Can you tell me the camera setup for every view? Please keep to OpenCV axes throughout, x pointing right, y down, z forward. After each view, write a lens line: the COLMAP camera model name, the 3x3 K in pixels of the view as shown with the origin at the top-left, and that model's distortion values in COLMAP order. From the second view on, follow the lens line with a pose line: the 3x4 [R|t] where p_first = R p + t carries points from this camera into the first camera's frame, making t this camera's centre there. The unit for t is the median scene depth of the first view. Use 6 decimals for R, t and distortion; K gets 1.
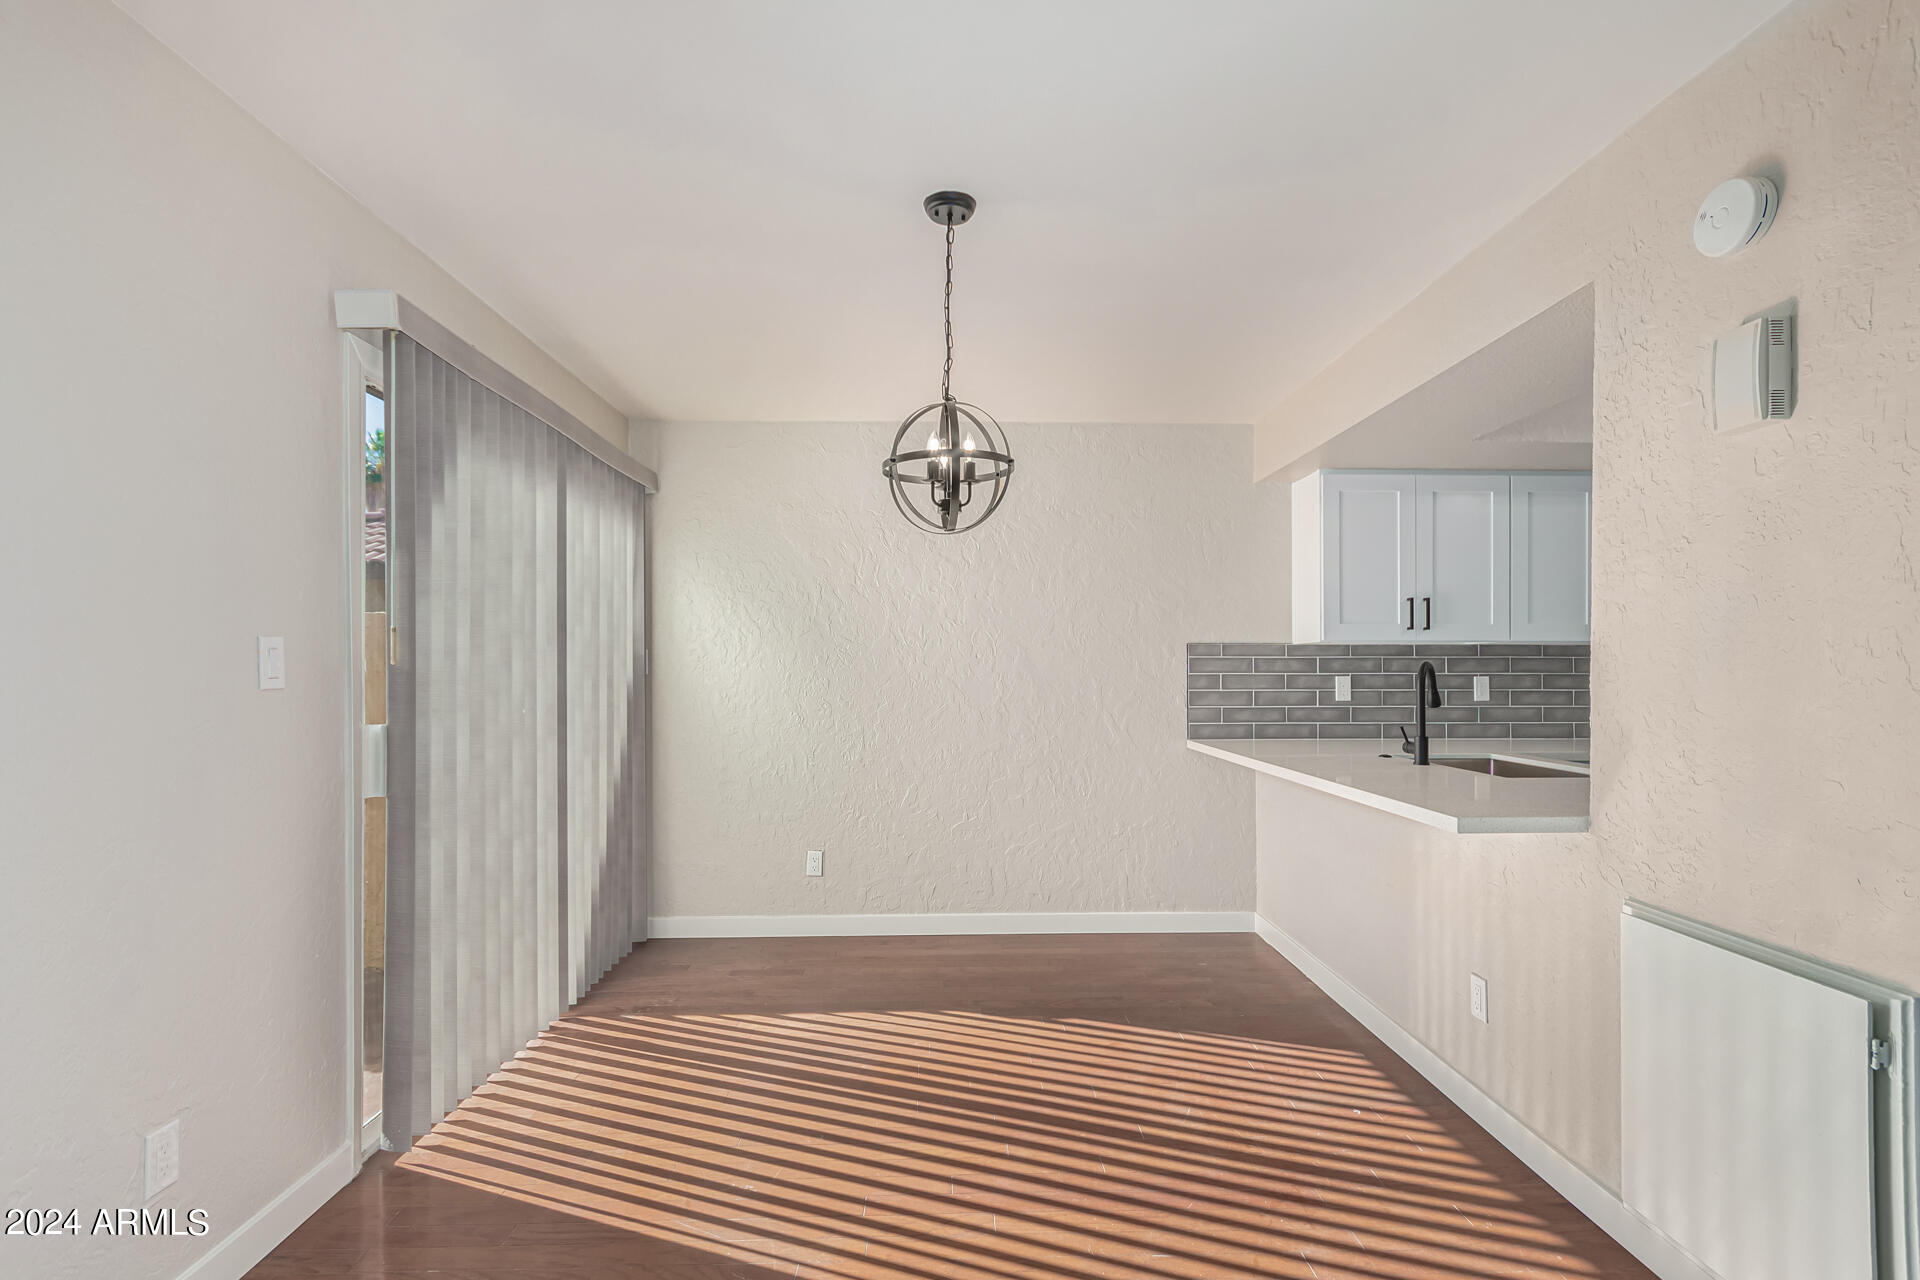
lens RADIAL K [[895.1, 0, 963.7], [0, 895.1, 661.6], [0, 0, 1]] dist [0.001907, 0.001919]
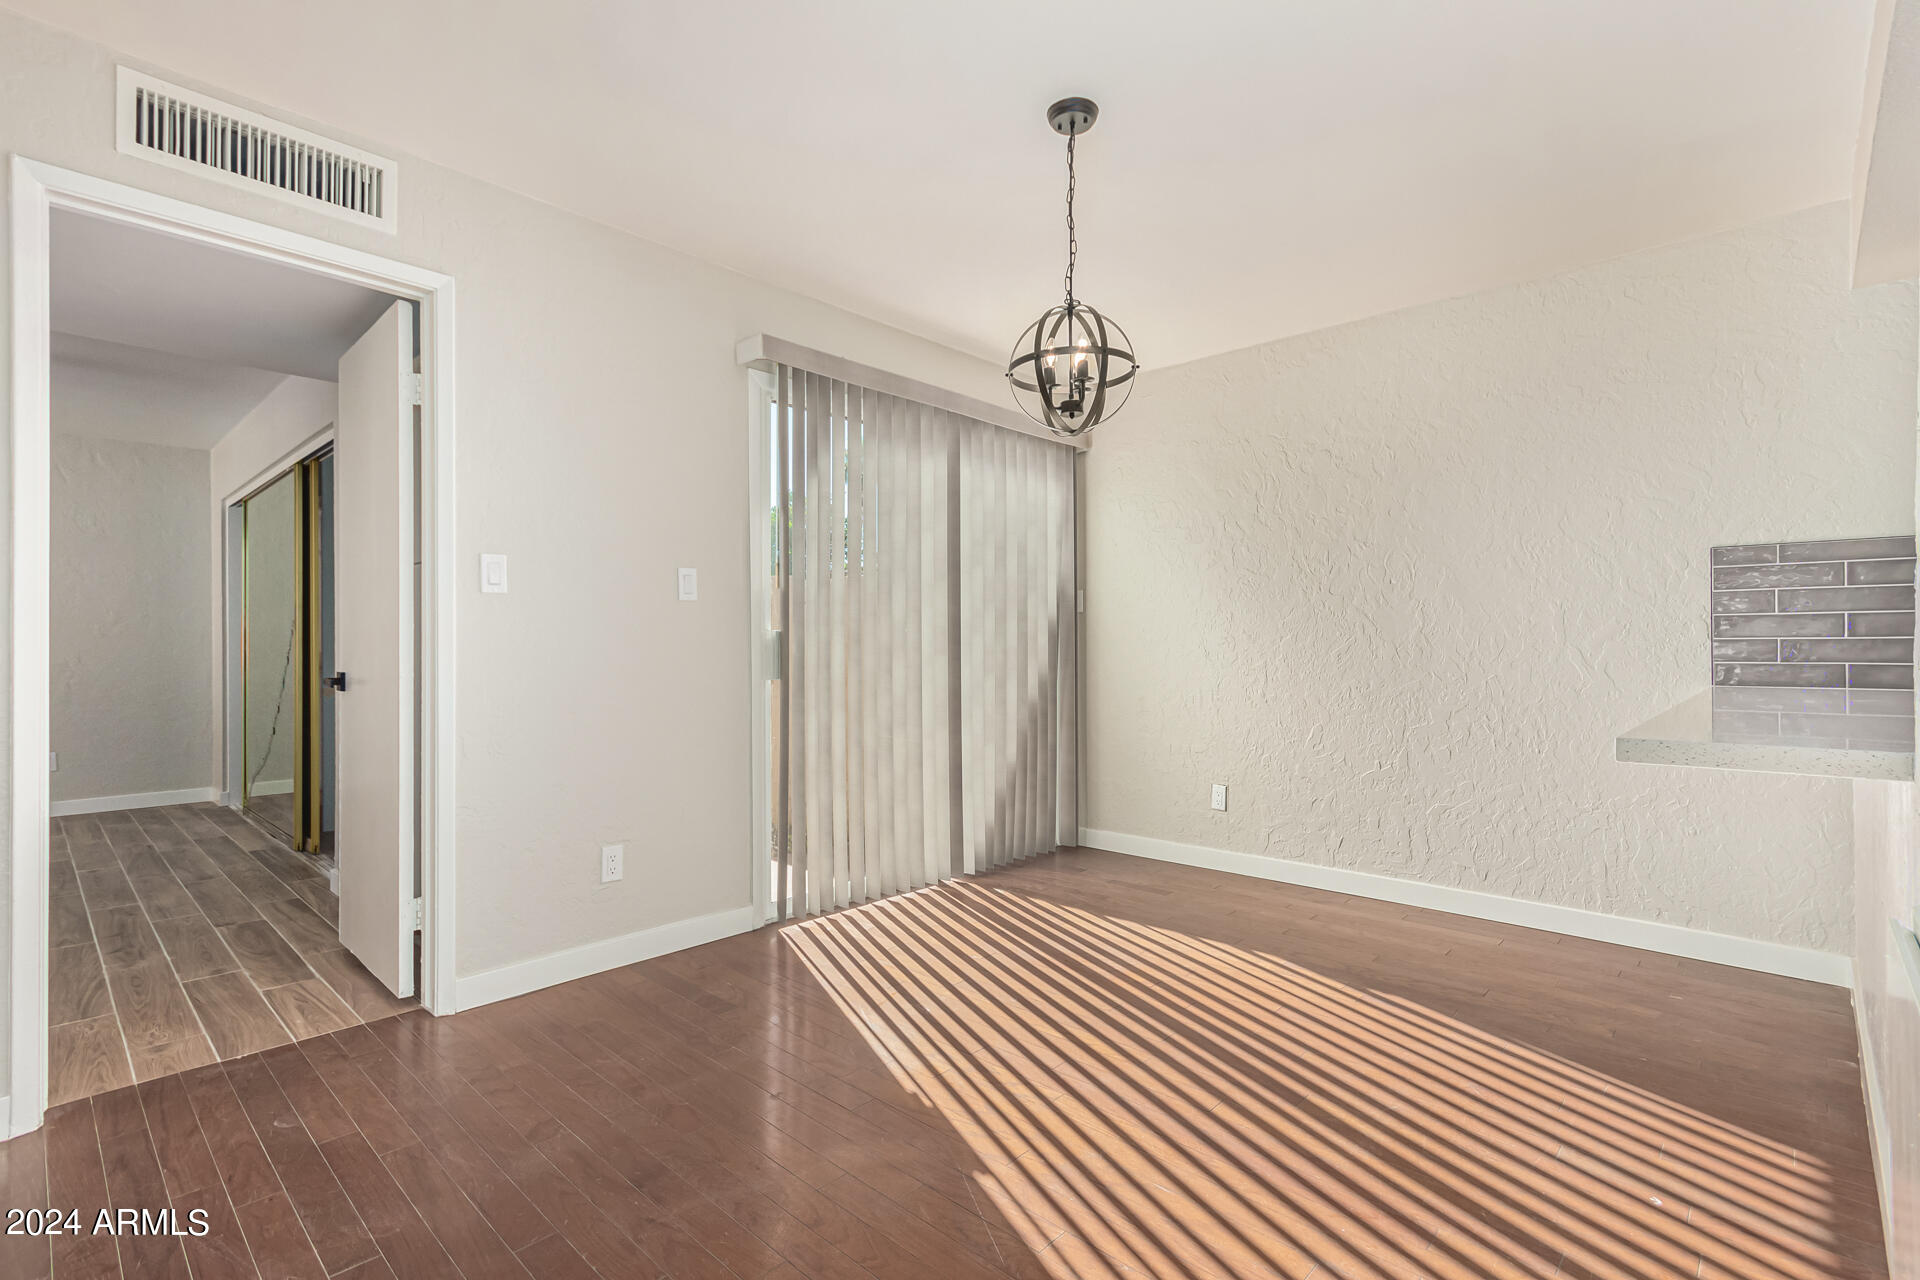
lens RADIAL K [[883.4, 0, 969.8], [0, 883.4, 643.1], [0, 0, 1]] dist [0.004979, 0.000945]
pose [[0.715742, -0.003149, -0.698357, 0.327390], [0.006680, 0.999975, 0.002337, 0.049947], [0.698332, -0.006338, 0.715746, 0.103433]]
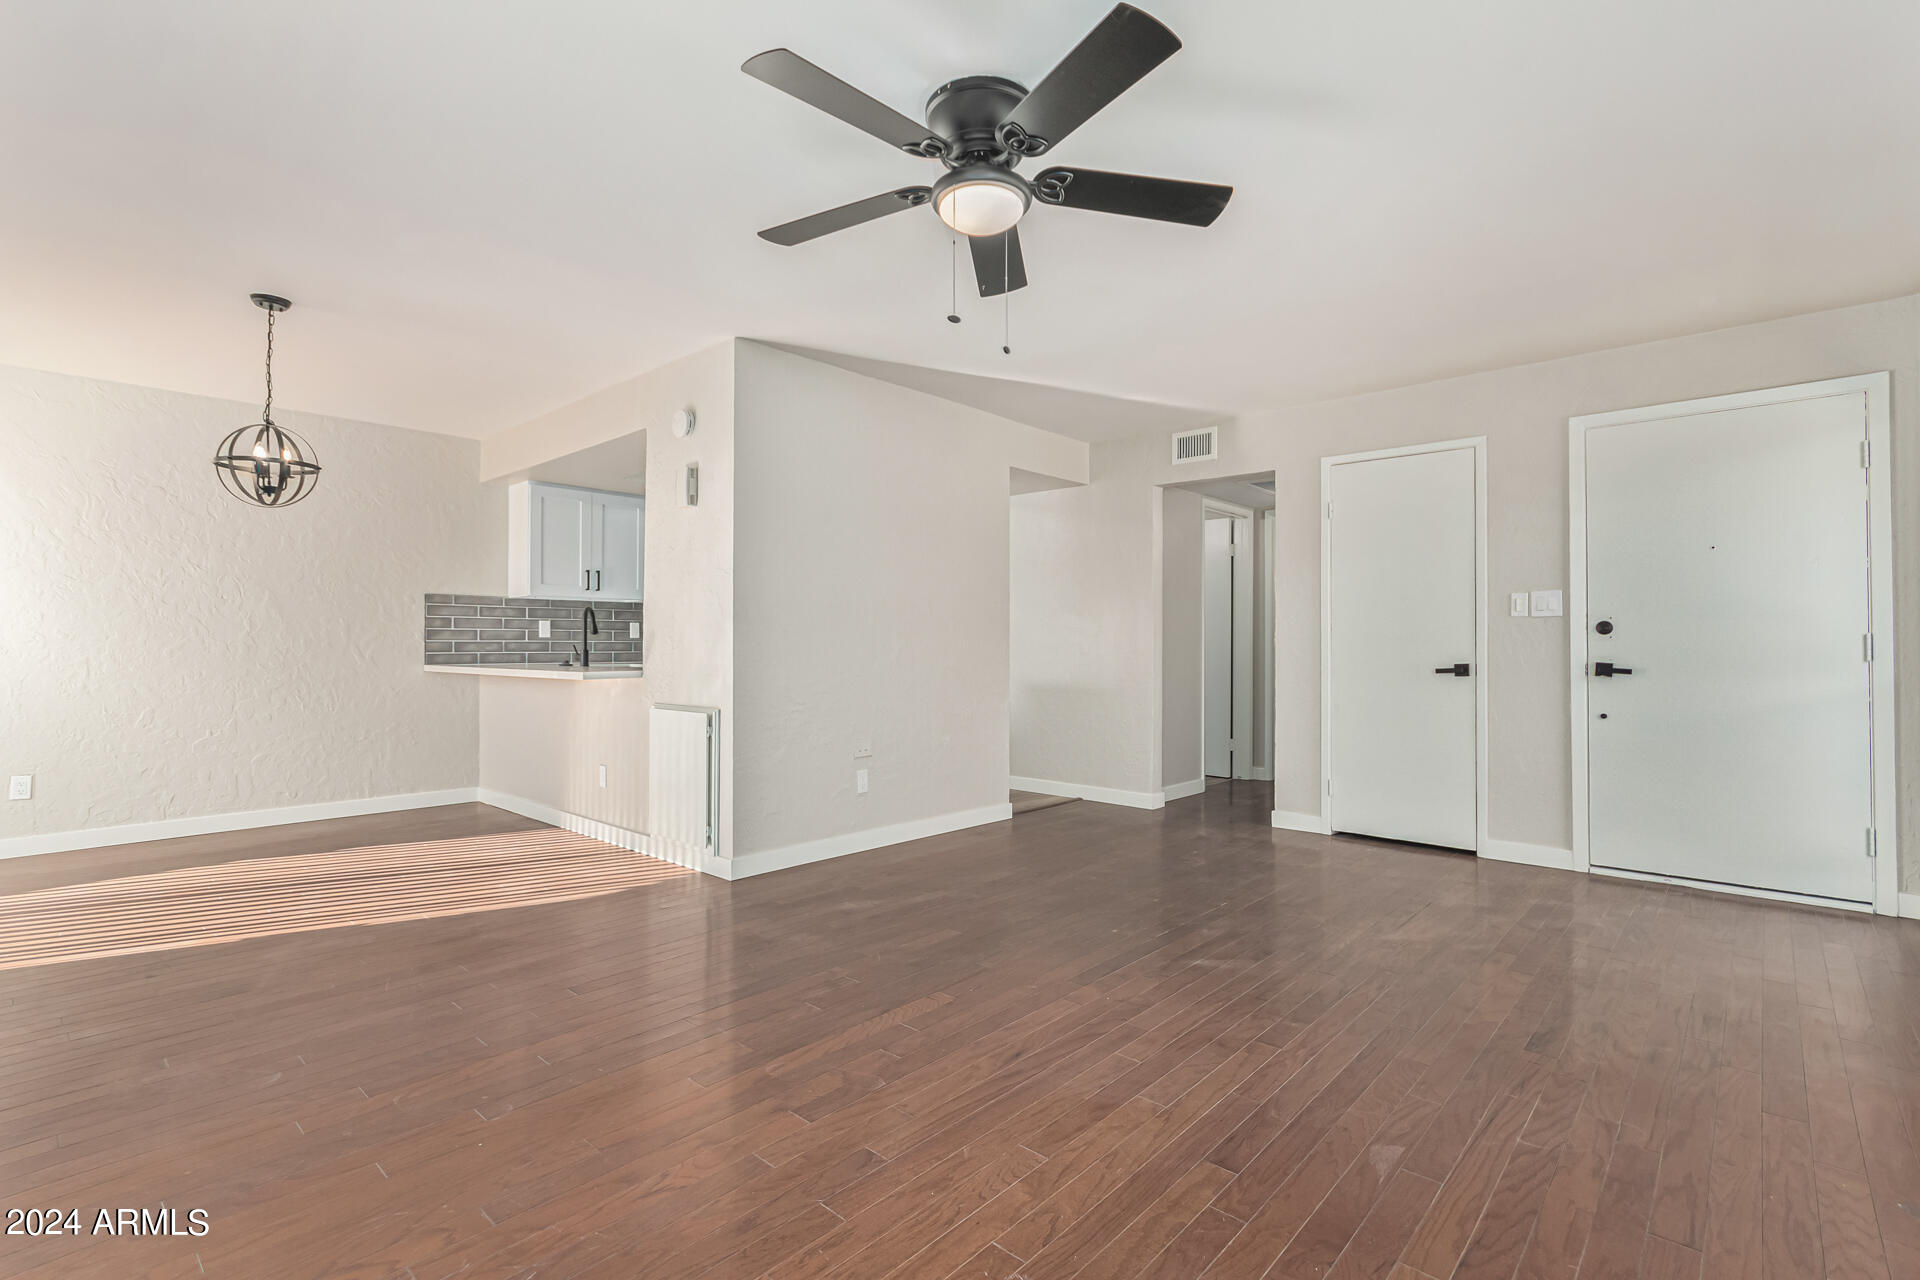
lens RADIAL K [[884.4, 0, 974.2], [0, 884.4, 633.8], [0, 0, 1]] dist [0.003318, 0.000704]
pose [[0.682264, 0.010117, 0.731036, -0.167506], [-0.005556, 0.999947, -0.008654, 0.048147], [-0.731085, 0.001843, 0.682284, -0.536162]]
